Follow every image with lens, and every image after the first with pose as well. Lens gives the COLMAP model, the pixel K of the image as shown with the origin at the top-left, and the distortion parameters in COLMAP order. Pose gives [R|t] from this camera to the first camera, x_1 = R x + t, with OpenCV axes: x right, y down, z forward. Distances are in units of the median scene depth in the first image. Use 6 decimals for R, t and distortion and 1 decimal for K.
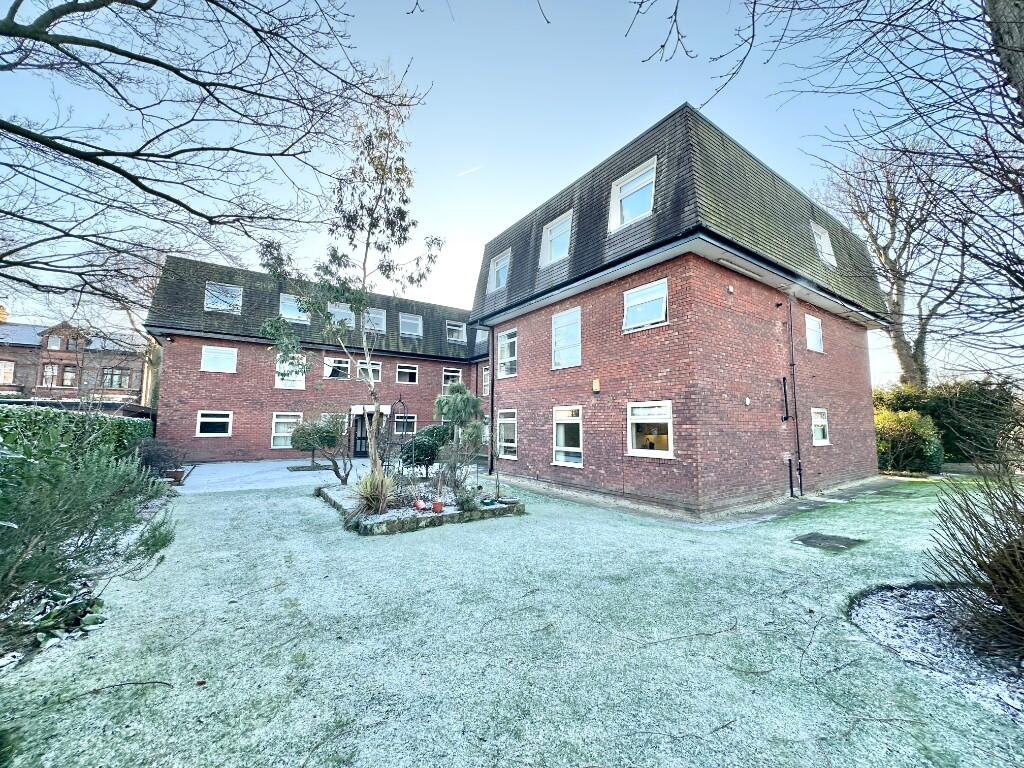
lens RADIAL K [[406.3, 0, 512.7], [0, 406.3, 383.4], [0, 0, 1]] dist [-0.004185, 0.000134]
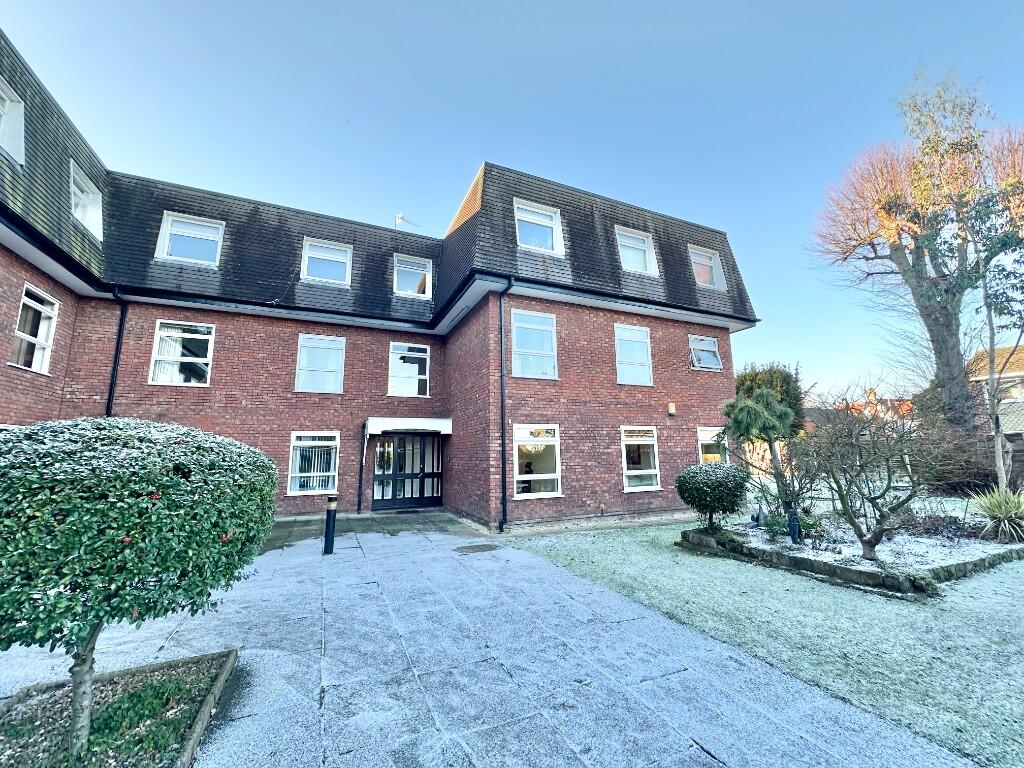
lens RADIAL K [[406.3, 0, 512.7], [0, 406.3, 383.4], [0, 0, 1]] dist [-0.004185, 0.000134]
pose [[0.176238, 0.154619, 0.972128, -0.802723], [-0.084748, 0.986303, -0.141509, 0.110585], [-0.980693, -0.057446, 0.186927, 1.059986]]
